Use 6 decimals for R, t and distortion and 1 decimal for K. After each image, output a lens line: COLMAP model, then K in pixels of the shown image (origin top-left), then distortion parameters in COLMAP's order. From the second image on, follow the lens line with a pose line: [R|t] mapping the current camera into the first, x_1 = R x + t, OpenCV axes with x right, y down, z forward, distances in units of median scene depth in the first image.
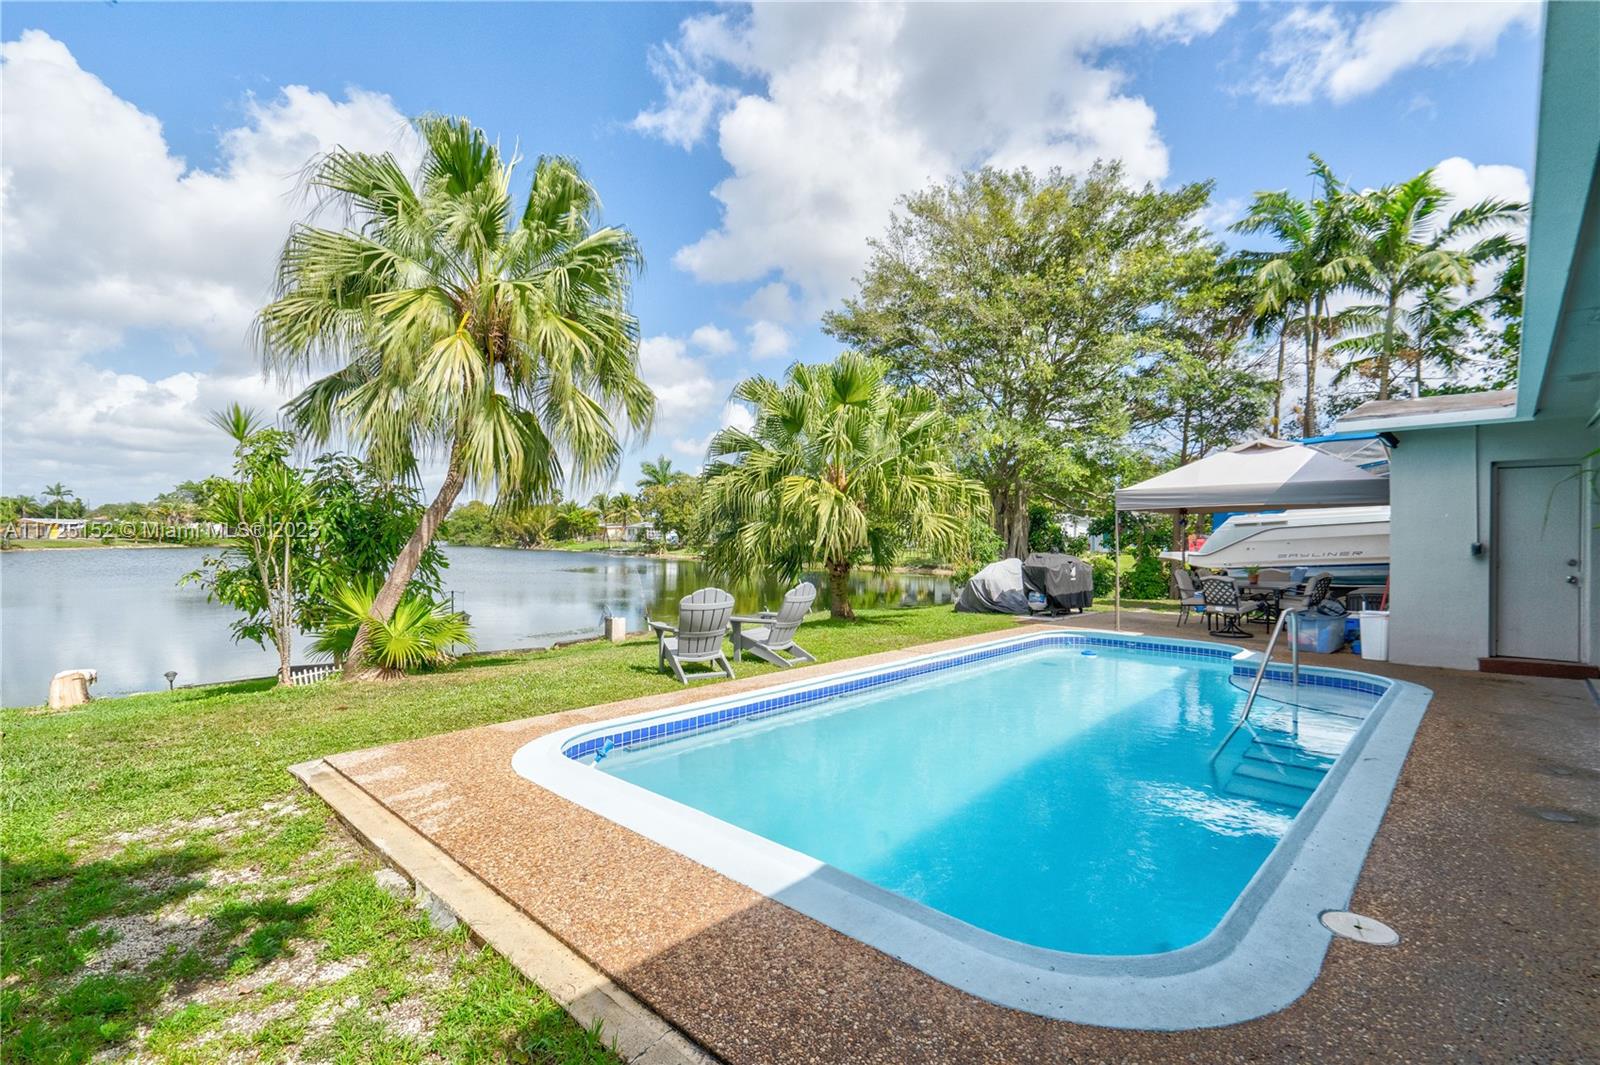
lens RADIAL K [[731.3, 0, 800.0], [0, 731.3, 532.5], [0, 0, 1]] dist [-0.003483, 0.000340]
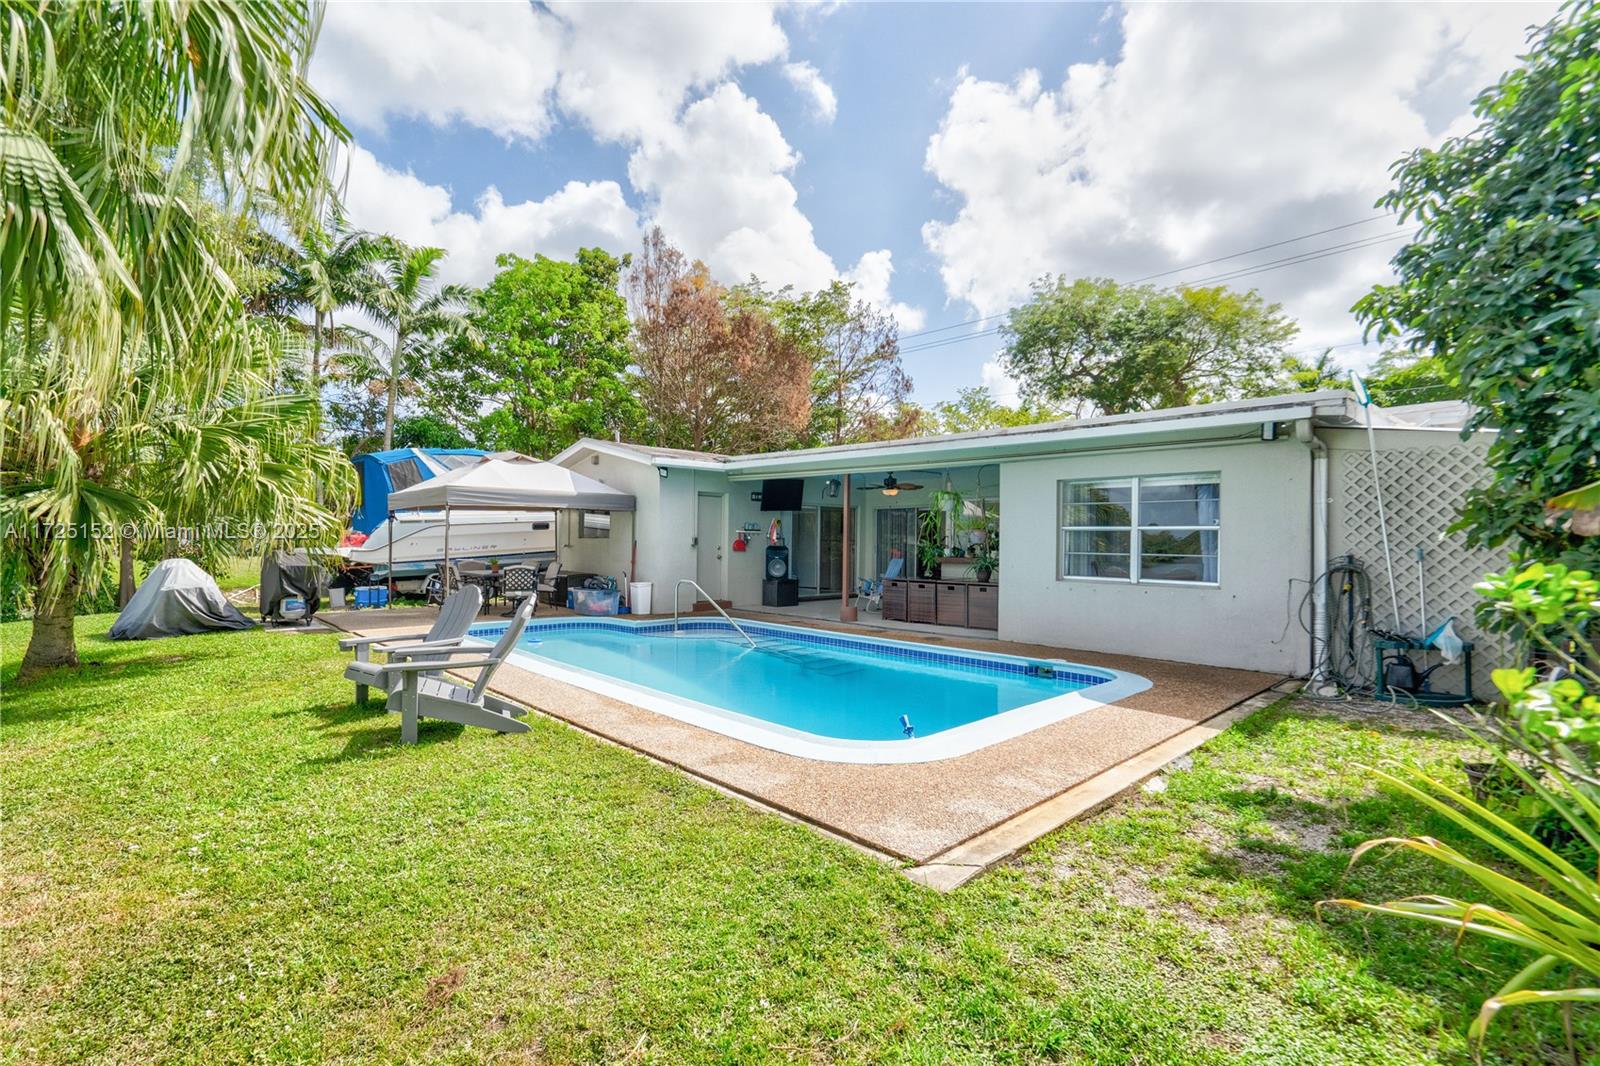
lens RADIAL K [[731.9, 0, 798.8], [0, 731.9, 540.8], [0, 0, 1]] dist [-0.000288, 0.000149]
pose [[0.049548, 0.000245, 0.998772, -0.752588], [-0.013257, 0.999912, 0.000412, 0.016328], [-0.998684, -0.013261, 0.049547, 0.622694]]
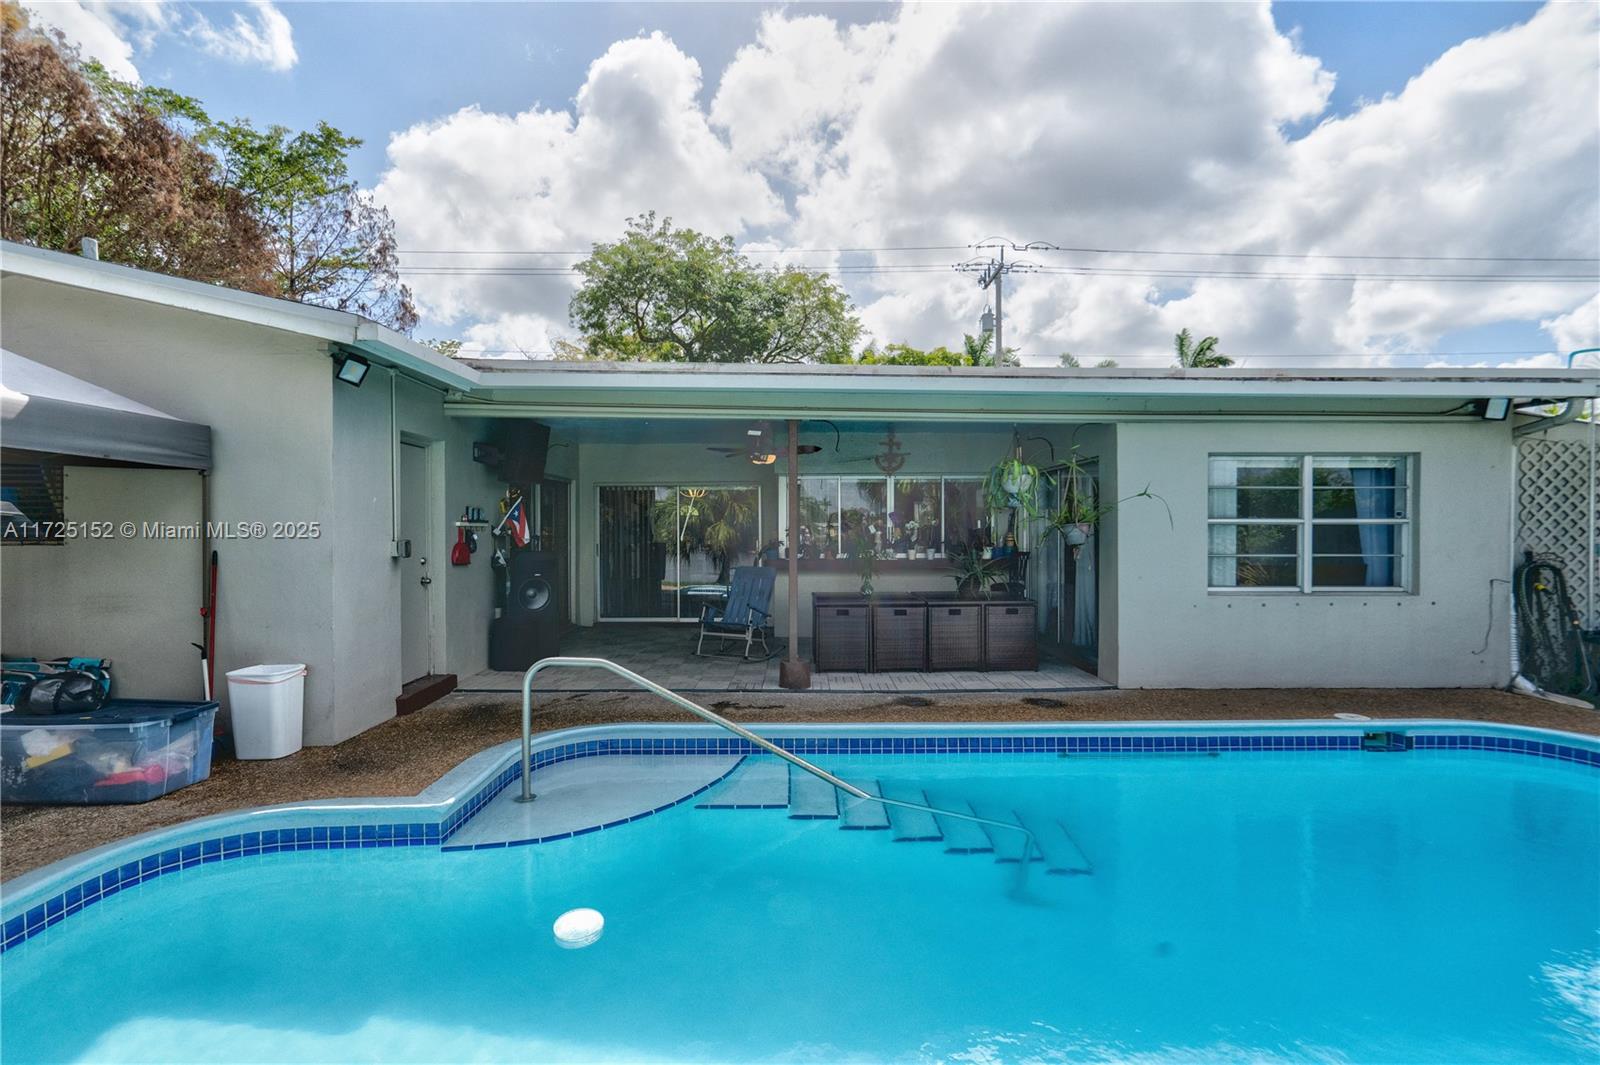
lens RADIAL K [[731.3, 0, 800.0], [0, 731.3, 532.5], [0, 0, 1]] dist [-0.003483, 0.000340]
pose [[-0.699273, -0.005040, 0.714837, 0.116637], [-0.001357, 0.999983, 0.005723, 0.001622], [-0.714854, 0.003032, -0.699268, 1.144695]]
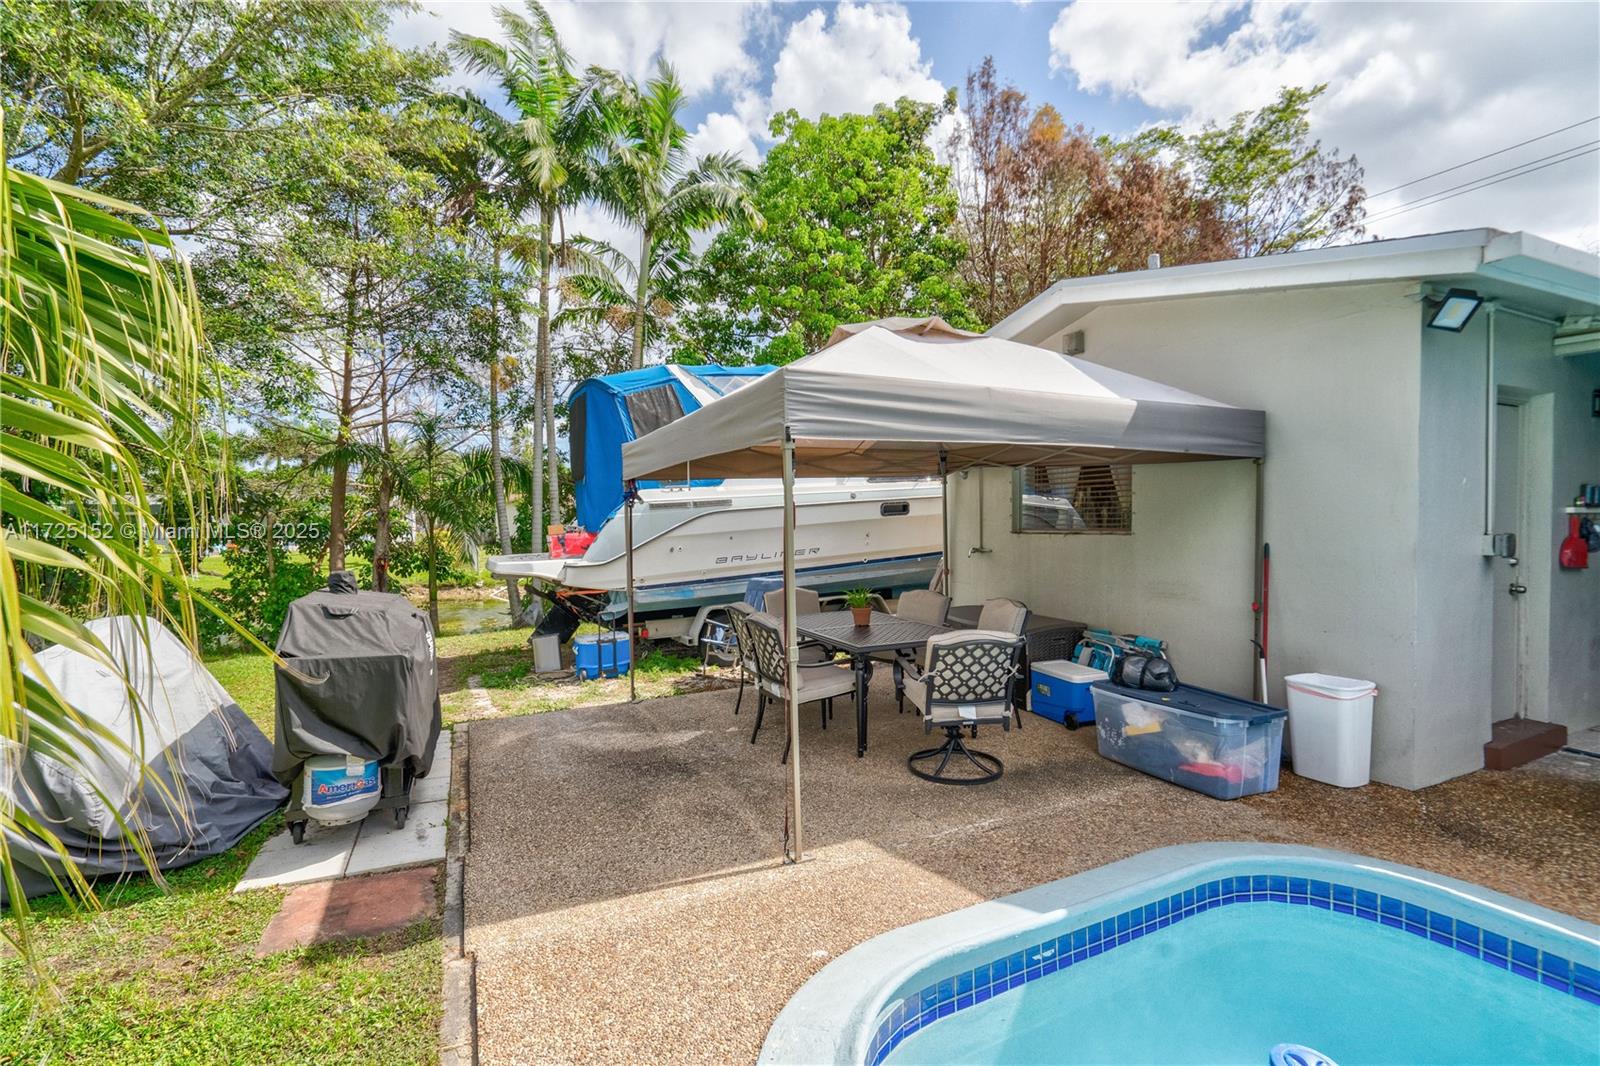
lens RADIAL K [[731.3, 0, 800.0], [0, 731.3, 533.0], [0, 0, 1]] dist [-0.003483, 0.000340]
pose [[0.348047, -0.019554, 0.937273, 0.225573], [0.005976, 0.999808, 0.018640, 0.000056], [-0.937458, -0.000886, 0.348097, 1.209795]]
